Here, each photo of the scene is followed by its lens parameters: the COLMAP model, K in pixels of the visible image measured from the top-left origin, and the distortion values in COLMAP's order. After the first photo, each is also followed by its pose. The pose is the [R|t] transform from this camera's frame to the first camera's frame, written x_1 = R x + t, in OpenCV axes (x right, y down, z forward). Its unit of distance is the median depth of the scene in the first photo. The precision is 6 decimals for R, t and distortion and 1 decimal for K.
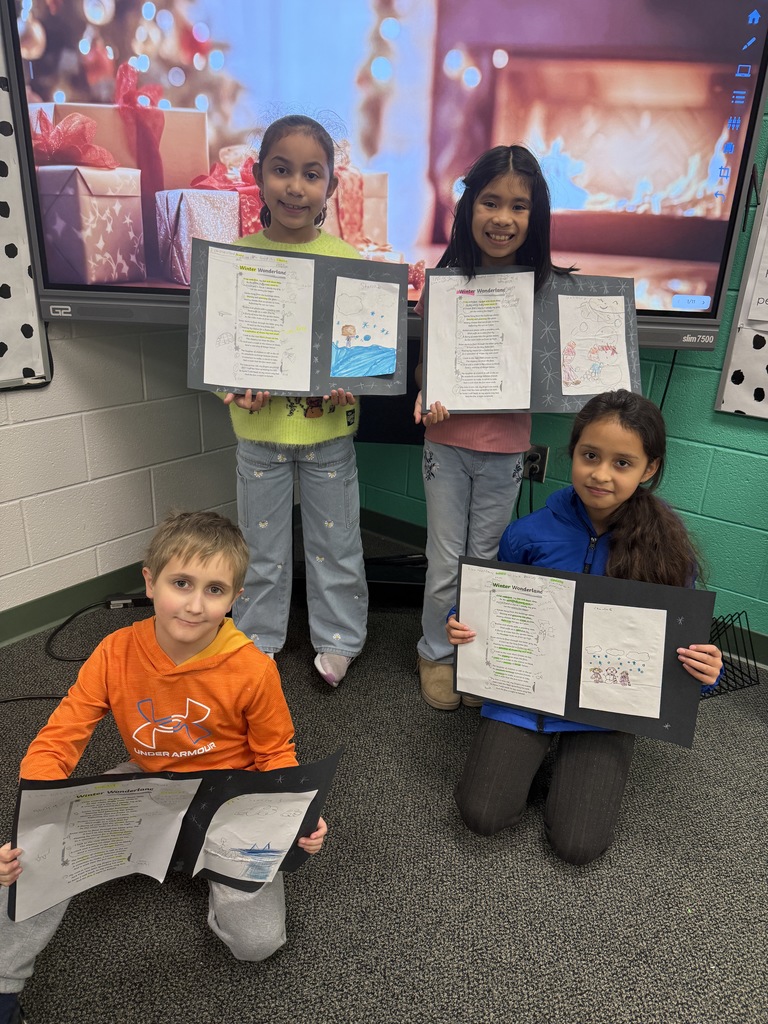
lens RADIAL K [[738.9, 0, 385.9], [0, 738.9, 516.6], [0, 0, 1]] dist [-0.006753, -0.008145]
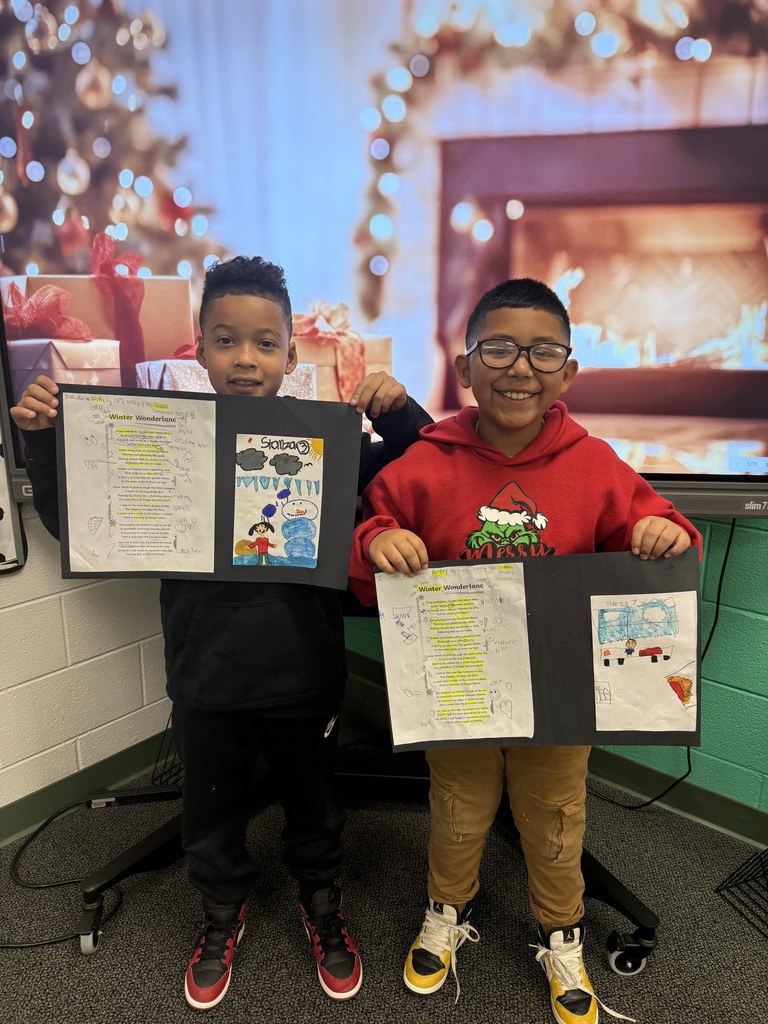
lens RADIAL K [[738.9, 0, 378.7], [0, 738.9, 515.6], [0, 0, 1]] dist [-0.006753, -0.008145]
pose [[0.998110, -0.022380, -0.057226, 0.033665], [0.015424, 0.992748, -0.119224, -0.149017], [0.059479, 0.118116, 0.991217, 0.149145]]
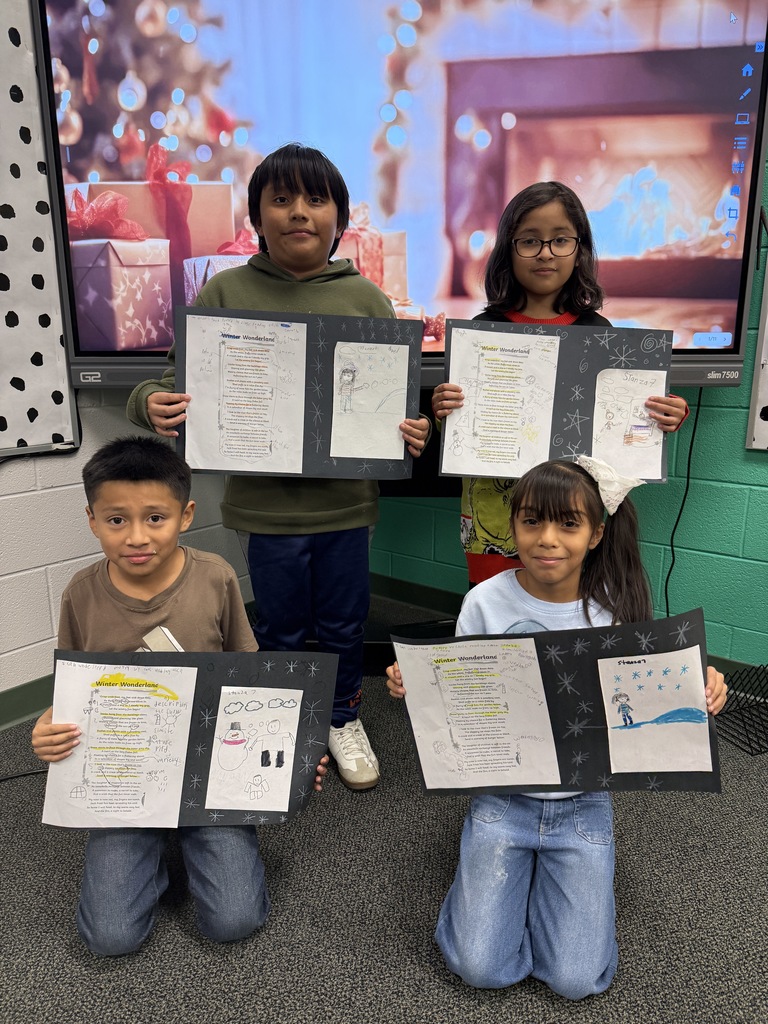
lens RADIAL K [[738.9, 0, 385.3], [0, 738.9, 512.7], [0, 0, 1]] dist [-0.006753, -0.008145]
pose [[0.998908, -0.040982, -0.022440, -0.019845], [0.037254, 0.988456, -0.146854, 0.079563], [0.028200, 0.145858, 0.988904, 0.030649]]
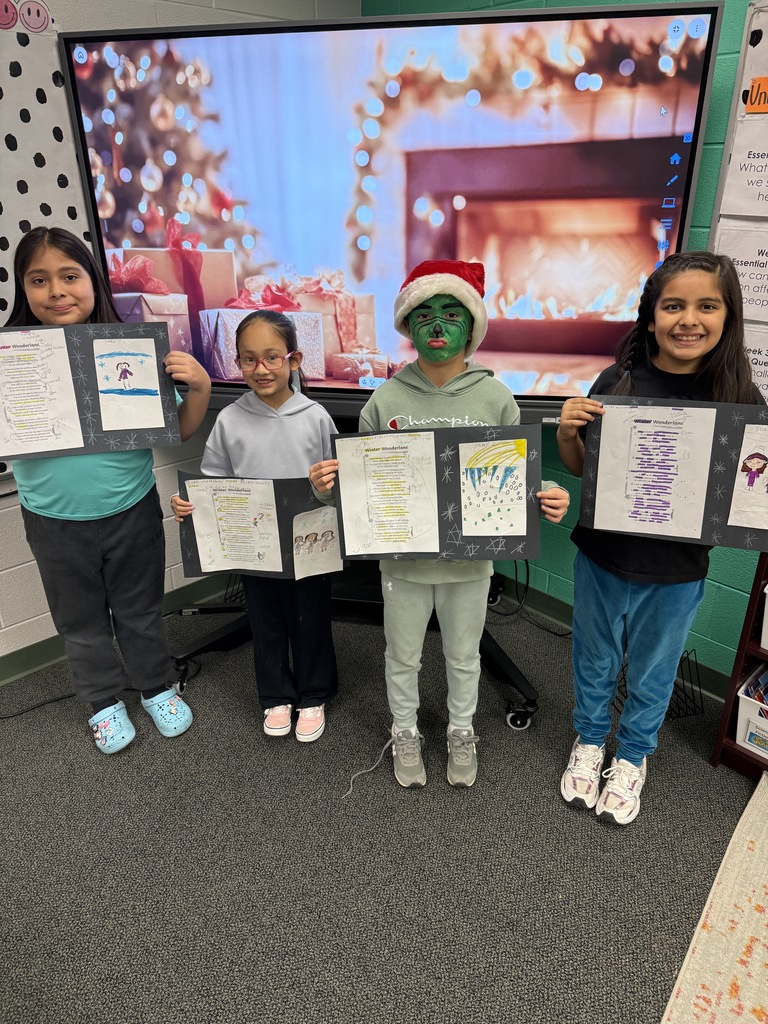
lens RADIAL K [[738.9, 0, 385.1], [0, 738.9, 515.3], [0, 0, 1]] dist [-0.006753, -0.008145]
pose [[0.984783, 0.023828, -0.172145, 0.249578], [-0.014152, 0.998262, 0.057215, -0.168224], [0.173209, -0.053908, 0.983409, -0.244287]]
